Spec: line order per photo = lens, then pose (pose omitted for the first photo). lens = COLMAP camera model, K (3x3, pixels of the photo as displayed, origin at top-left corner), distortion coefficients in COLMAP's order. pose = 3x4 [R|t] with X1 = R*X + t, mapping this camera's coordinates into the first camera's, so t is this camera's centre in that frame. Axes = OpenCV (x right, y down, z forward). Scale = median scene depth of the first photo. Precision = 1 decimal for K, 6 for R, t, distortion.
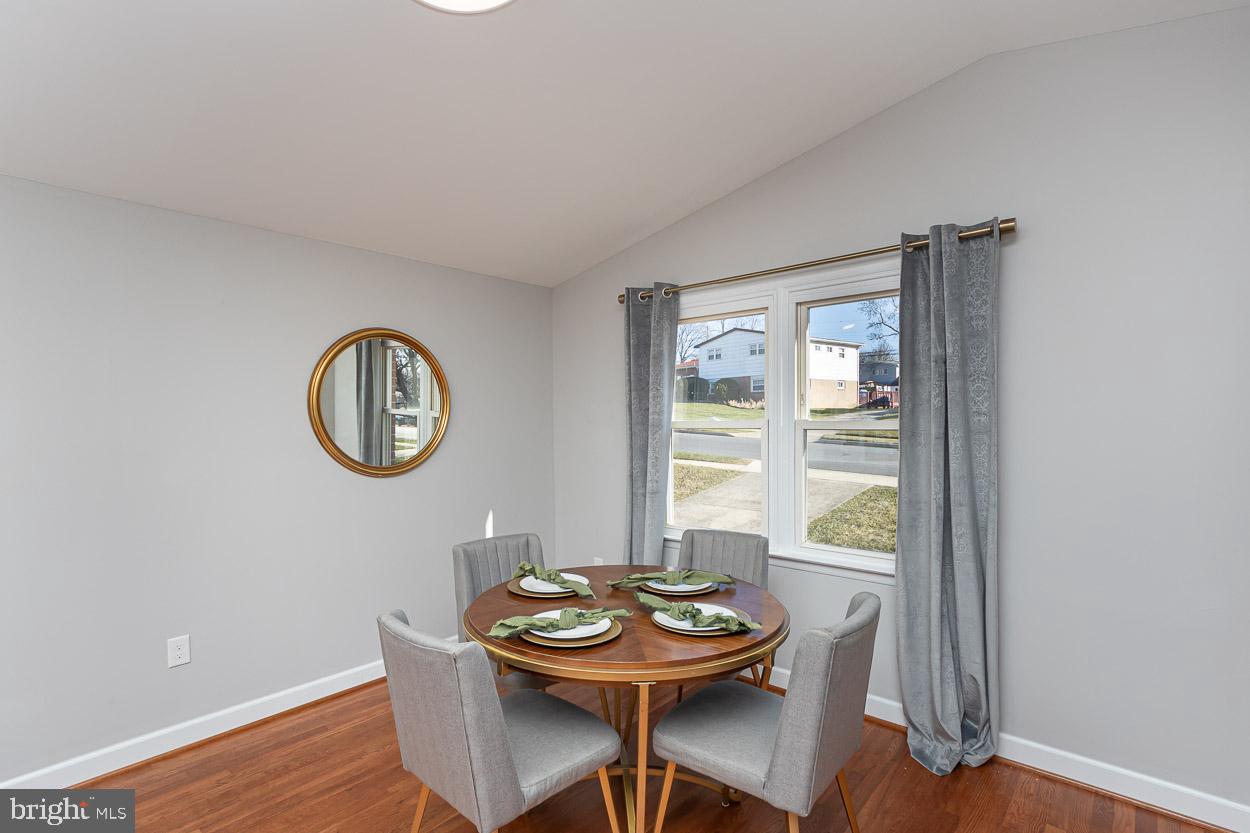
lens RADIAL K [[603.9, 0, 625.0], [0, 603.9, 416.5], [0, 0, 1]] dist [-0.012543, -0.000043]
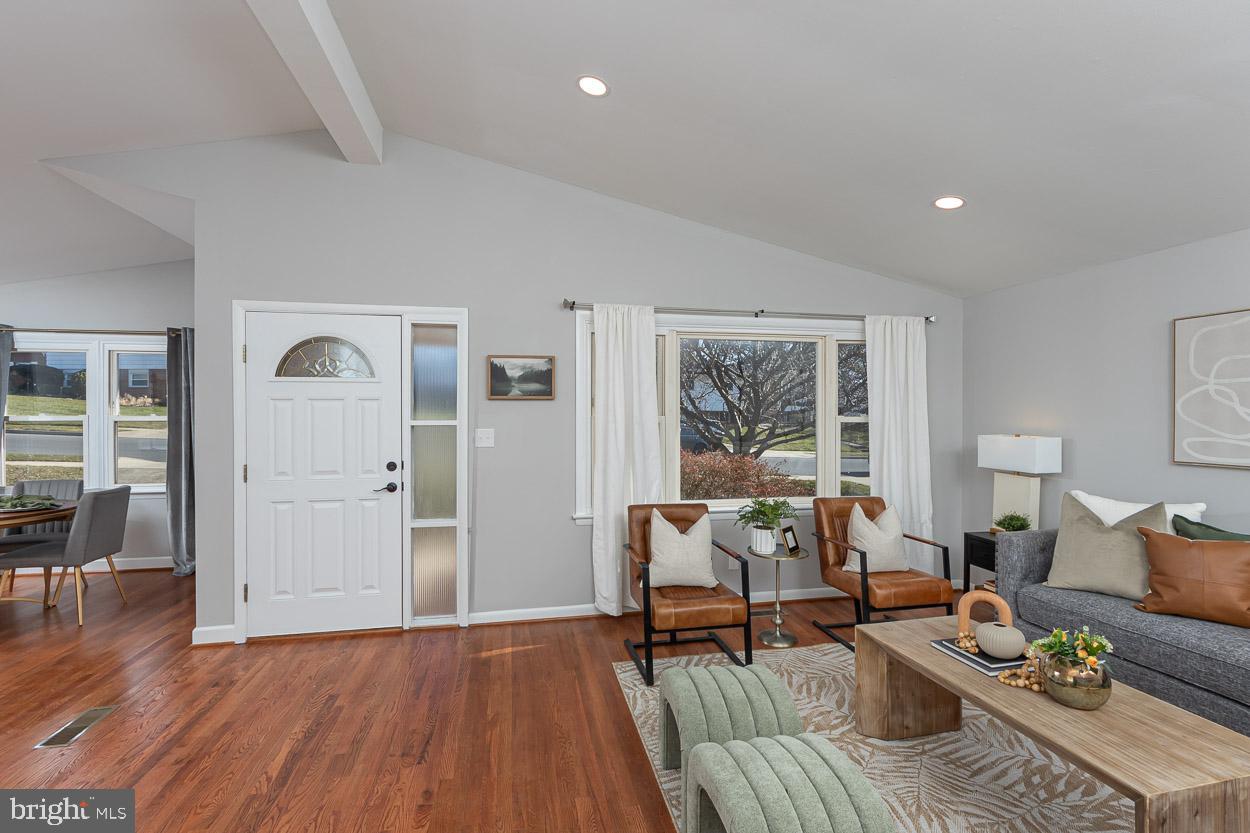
lens RADIAL K [[566.3, 0, 625.0], [0, 566.3, 416.5], [0, 0, 1]] dist [-0.000682, -0.000244]
pose [[0.609358, 0.012436, 0.792797, -0.124648], [-0.011976, 0.999907, -0.006479, 0.000713], [-0.792805, -0.005546, 0.609451, -1.461281]]
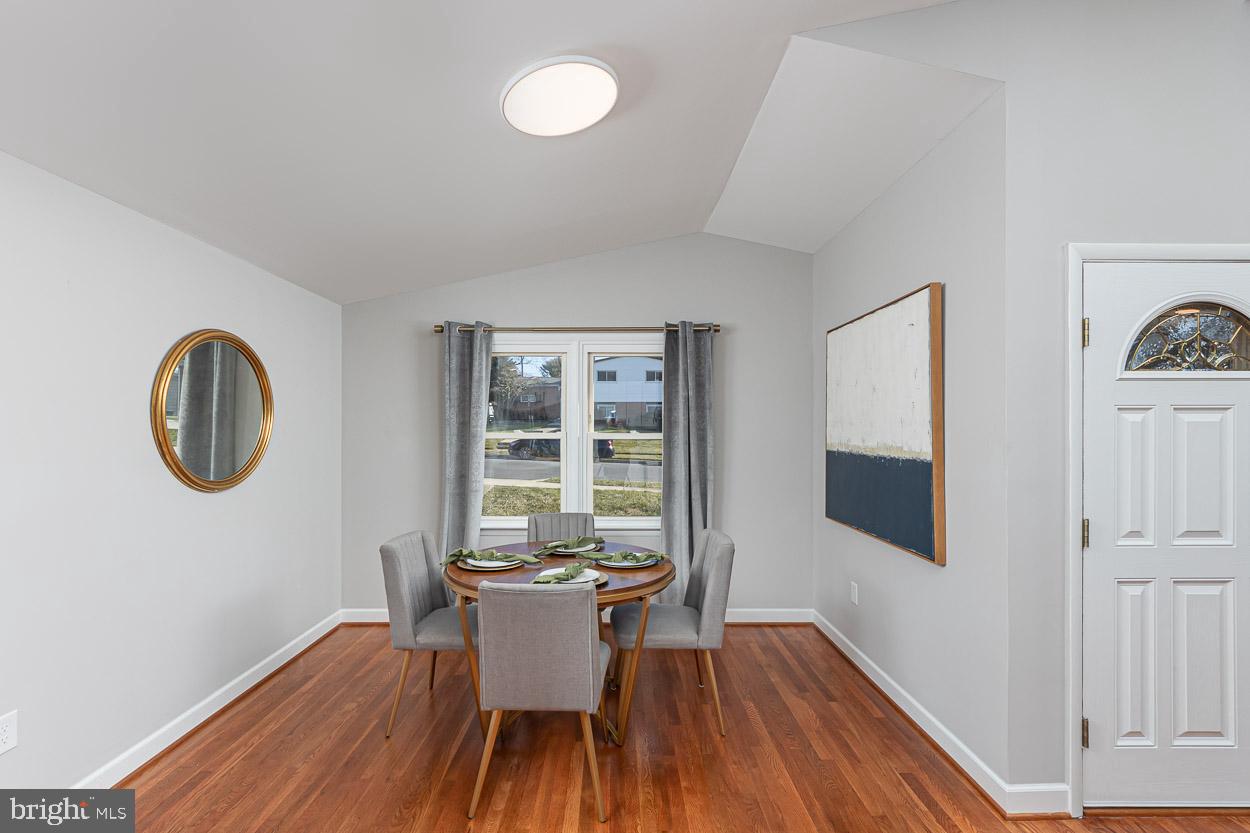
lens RADIAL K [[540.5, 0, 625.0], [0, 540.5, 416.5], [0, 0, 1]] dist [0.002046, 0.000407]
pose [[0.739543, 0.024365, 0.672668, -0.628218], [-0.011129, 0.999651, -0.023973, -0.003600], [-0.673017, 0.010242, 0.739556, -0.033360]]
